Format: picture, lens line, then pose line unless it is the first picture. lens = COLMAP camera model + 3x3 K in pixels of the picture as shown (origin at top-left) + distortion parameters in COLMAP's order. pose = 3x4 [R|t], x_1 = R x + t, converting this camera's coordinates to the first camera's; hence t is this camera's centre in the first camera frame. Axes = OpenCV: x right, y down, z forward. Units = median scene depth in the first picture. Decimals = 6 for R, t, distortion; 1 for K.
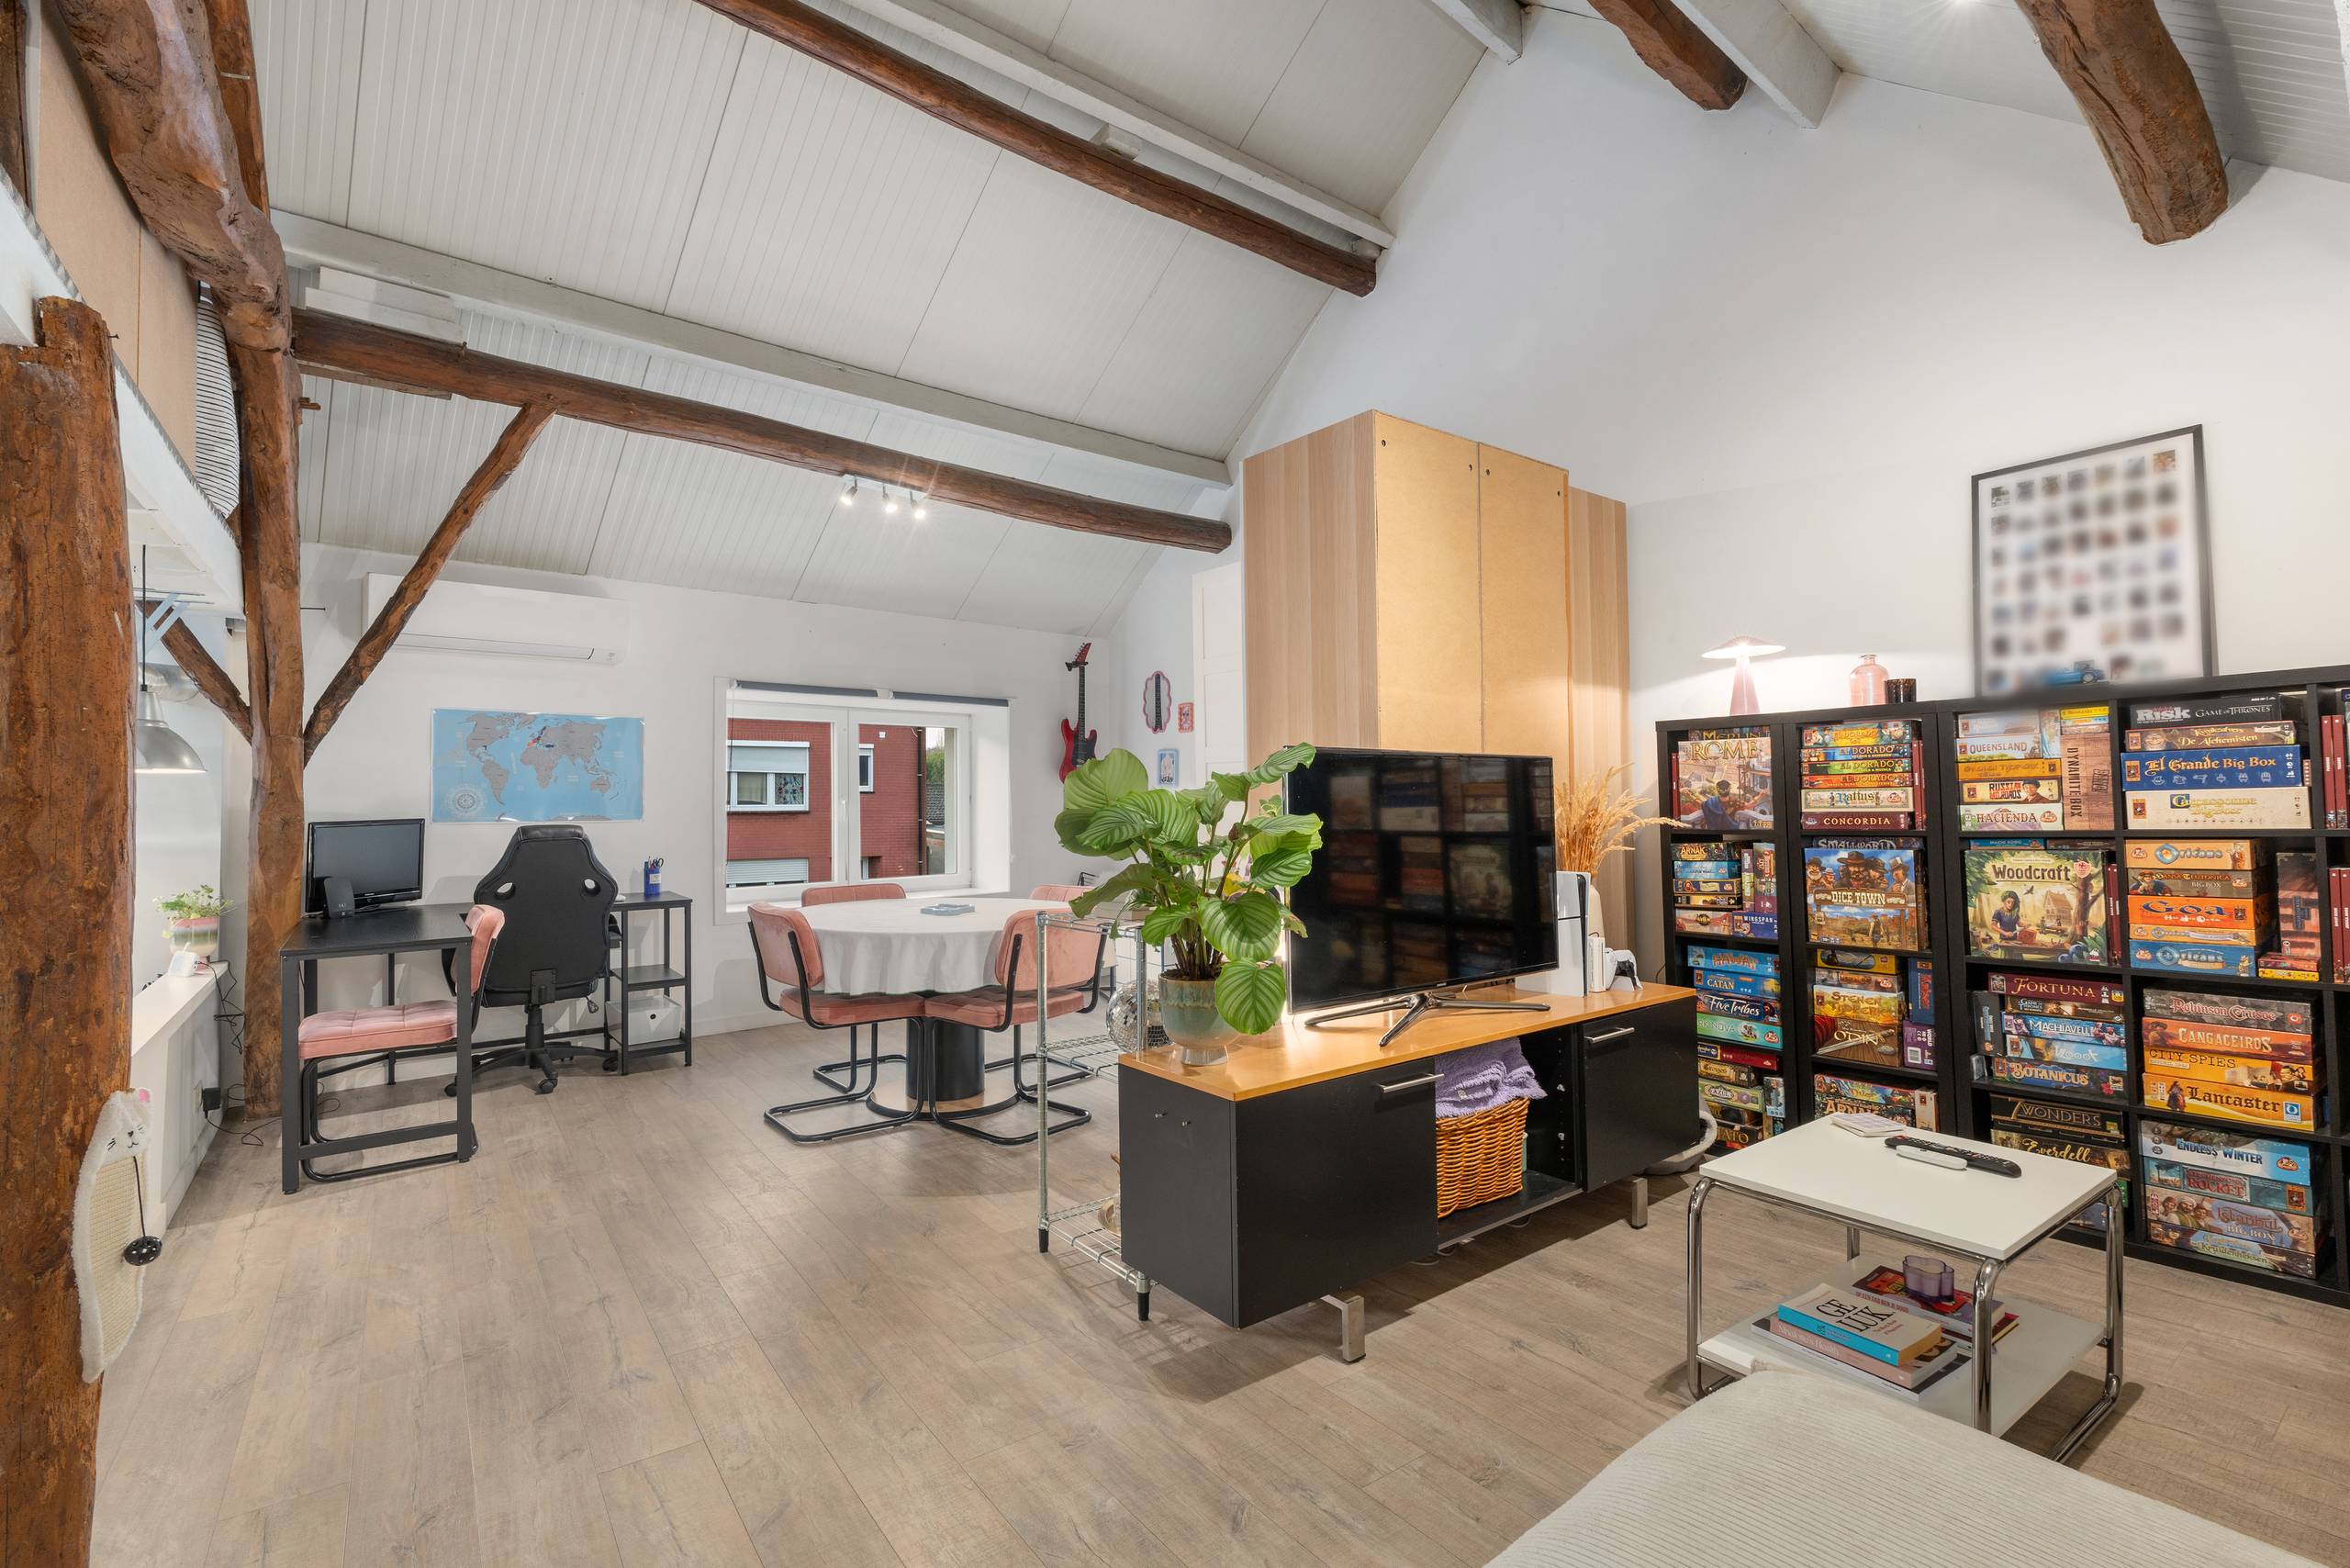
lens RADIAL K [[1030.7, 0, 1175.0], [0, 1030.7, 784.0], [0, 0, 1]] dist [0.001248, 0.000267]
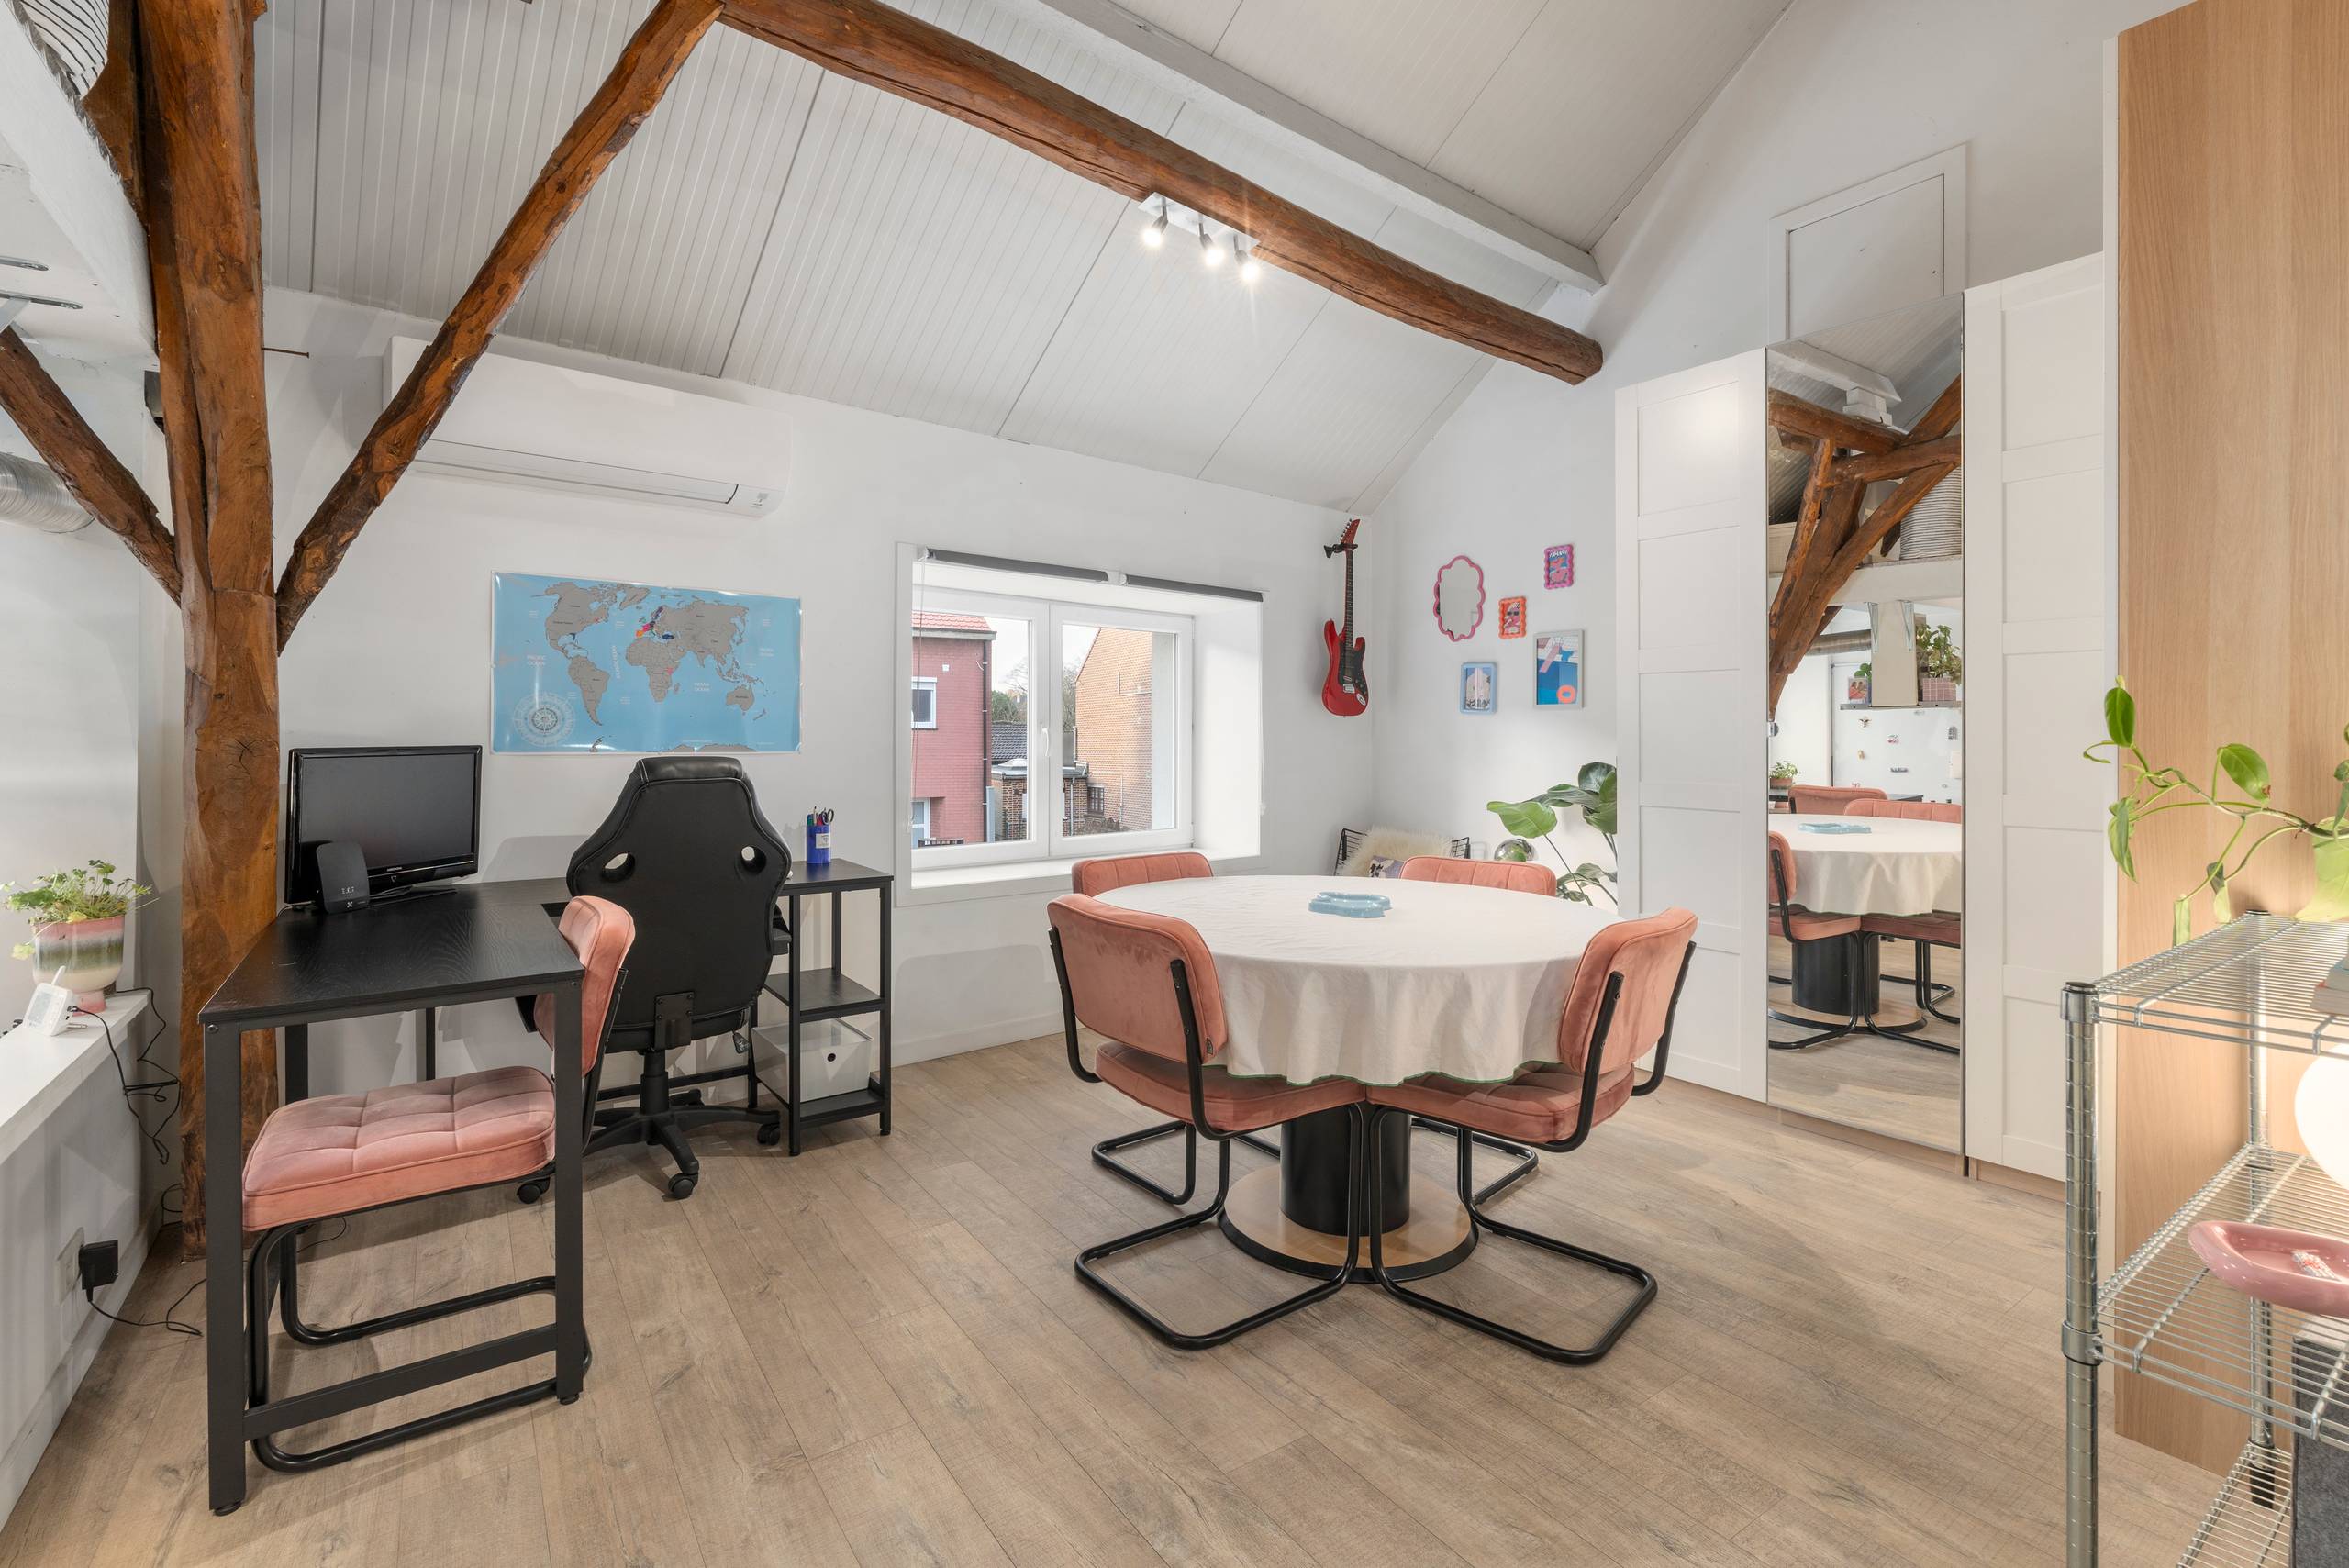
lens RADIAL K [[1018.1, 0, 1173.7], [0, 1018.1, 739.3], [0, 0, 1]] dist [-0.000549, -0.000306]
pose [[0.999808, 0.007526, -0.018096, -0.366705], [-0.007291, 0.999889, 0.012974, 0.023098], [0.018191, -0.012840, 0.999752, 0.482375]]
